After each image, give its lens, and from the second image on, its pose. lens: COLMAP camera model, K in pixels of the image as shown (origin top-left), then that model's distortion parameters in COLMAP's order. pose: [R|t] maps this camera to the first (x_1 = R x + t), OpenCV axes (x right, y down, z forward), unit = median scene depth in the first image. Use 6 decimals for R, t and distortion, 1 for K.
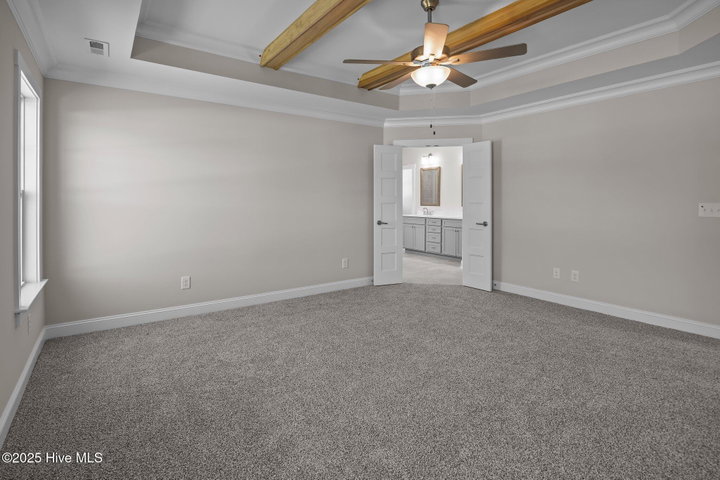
lens RADIAL K [[356.1, 0, 360.6], [0, 356.1, 202.7], [0, 0, 1]] dist [-0.015820, 0.000924]
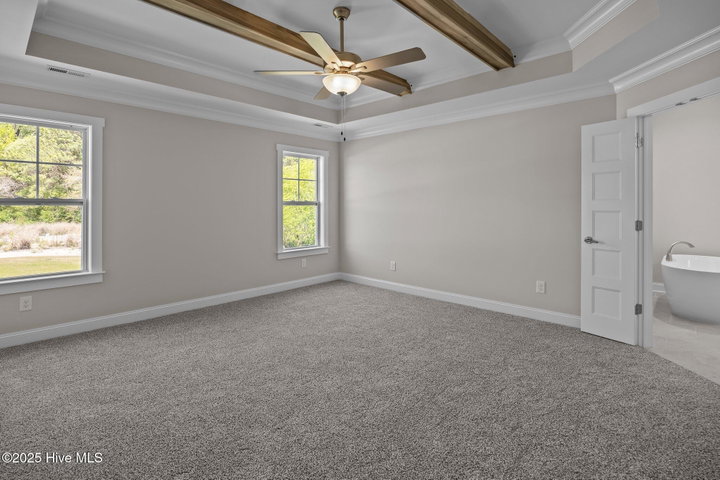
lens RADIAL K [[356.7, 0, 362.8], [0, 356.7, 207.5], [0, 0, 1]] dist [-0.013329, 0.000436]
pose [[0.194983, 0.003942, -0.980799, 0.627037], [-0.005930, 0.999978, 0.002840, -0.004843], [0.980789, 0.005262, 0.195002, 0.451118]]
